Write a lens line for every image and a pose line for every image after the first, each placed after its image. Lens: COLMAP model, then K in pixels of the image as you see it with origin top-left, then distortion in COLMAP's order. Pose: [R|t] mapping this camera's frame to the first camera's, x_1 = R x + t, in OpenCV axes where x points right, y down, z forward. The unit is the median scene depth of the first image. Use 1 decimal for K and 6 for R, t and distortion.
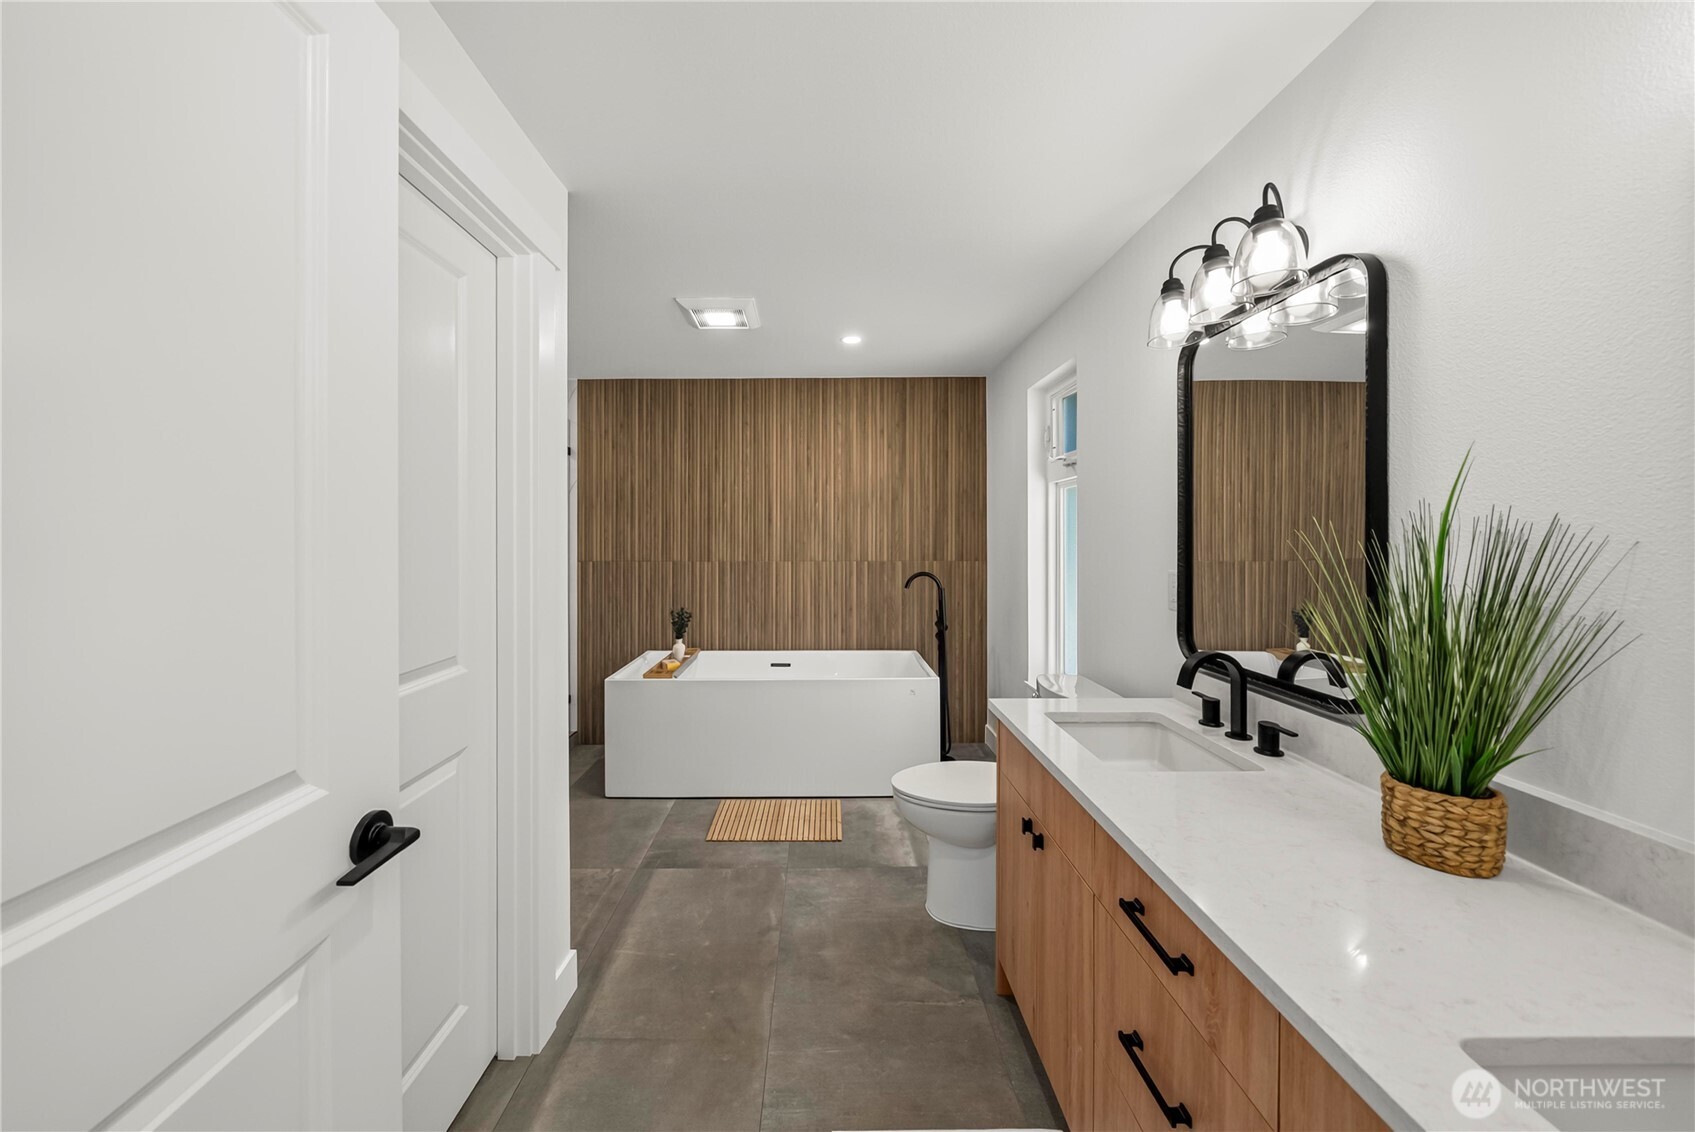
lens RADIAL K [[605.8, 0, 829.8], [0, 605.8, 549.1], [0, 0, 1]] dist [-0.008204, 0.001137]
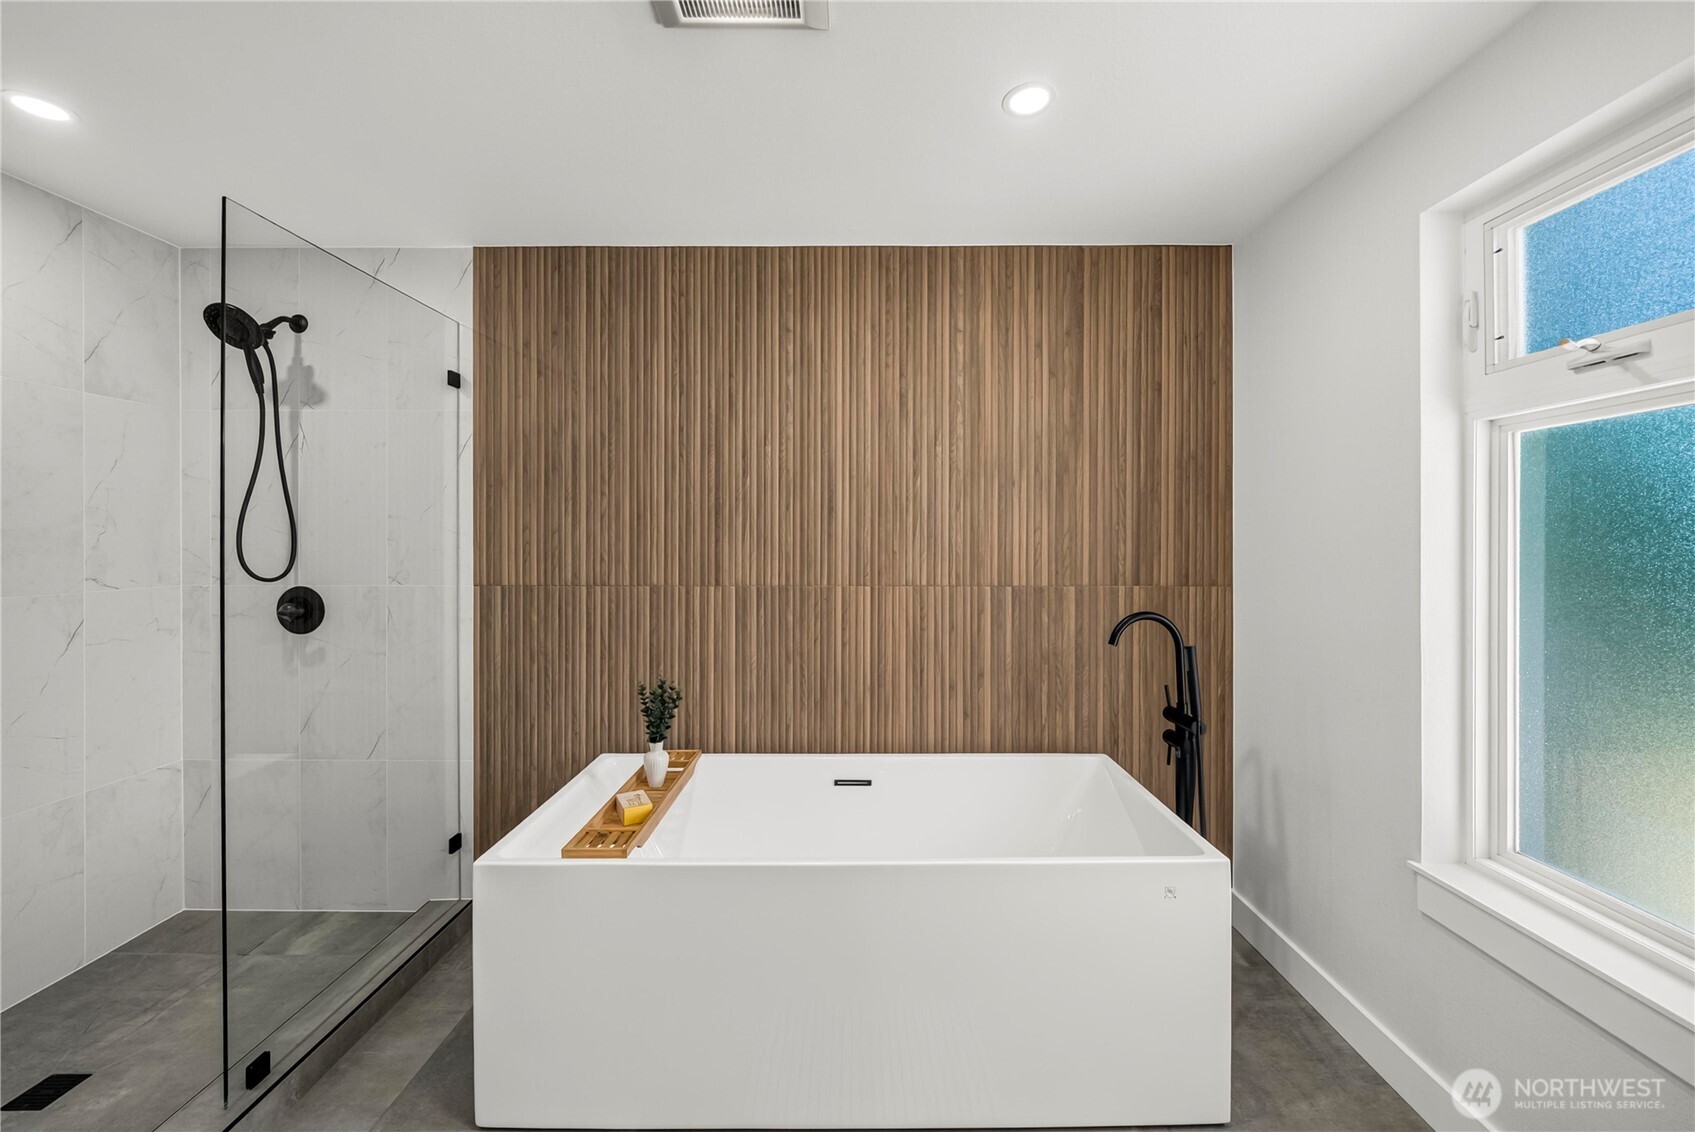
lens RADIAL K [[662.2, 0, 862.7], [0, 662.2, 557.7], [0, 0, 1]] dist [-0.002223, 0.000025]
pose [[0.999998, 0.002046, -0.000624, -0.070203], [-0.002044, 0.999989, 0.004137, -0.007775], [0.000632, -0.004135, 0.999991, 0.410835]]
